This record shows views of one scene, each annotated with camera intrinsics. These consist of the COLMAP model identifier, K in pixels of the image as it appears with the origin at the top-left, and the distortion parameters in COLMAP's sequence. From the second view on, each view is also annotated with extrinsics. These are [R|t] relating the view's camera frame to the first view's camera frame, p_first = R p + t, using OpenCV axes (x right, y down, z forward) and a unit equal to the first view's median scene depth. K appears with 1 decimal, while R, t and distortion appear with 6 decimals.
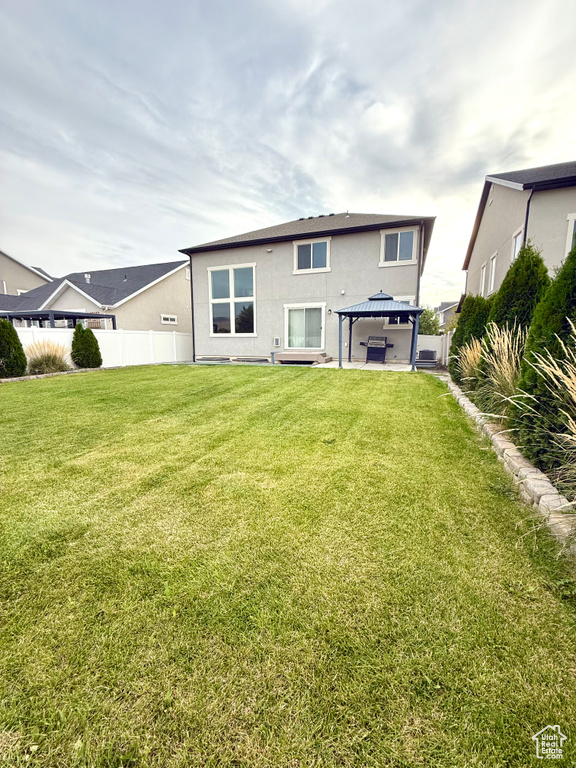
lens RADIAL K [[305.6, 0, 287.2], [0, 305.6, 380.5], [0, 0, 1]] dist [-0.000854, 0.001001]
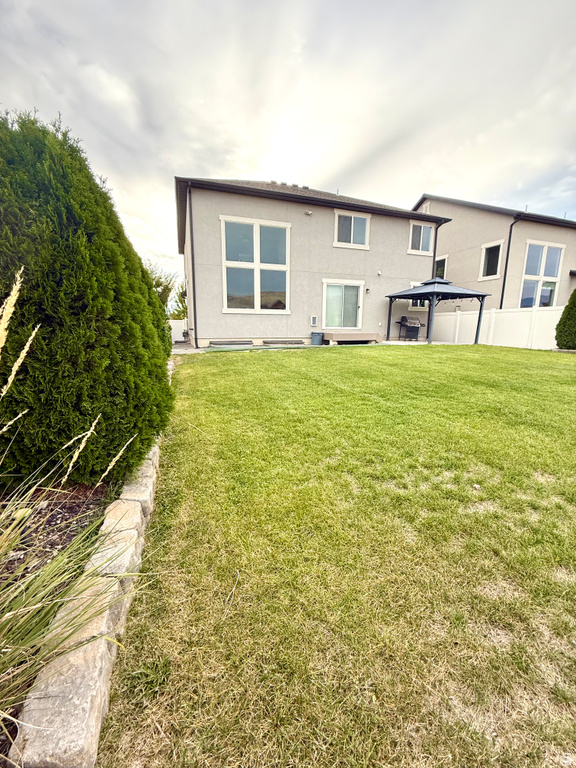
lens RADIAL K [[305.6, 0, 282.5], [0, 305.6, 378.2], [0, 0, 1]] dist [-0.000854, 0.001001]
pose [[0.769239, -0.100432, 0.631019, -0.716220], [0.076158, 0.994941, 0.065513, -0.026862], [-0.634406, -0.002338, 0.772996, 0.393318]]
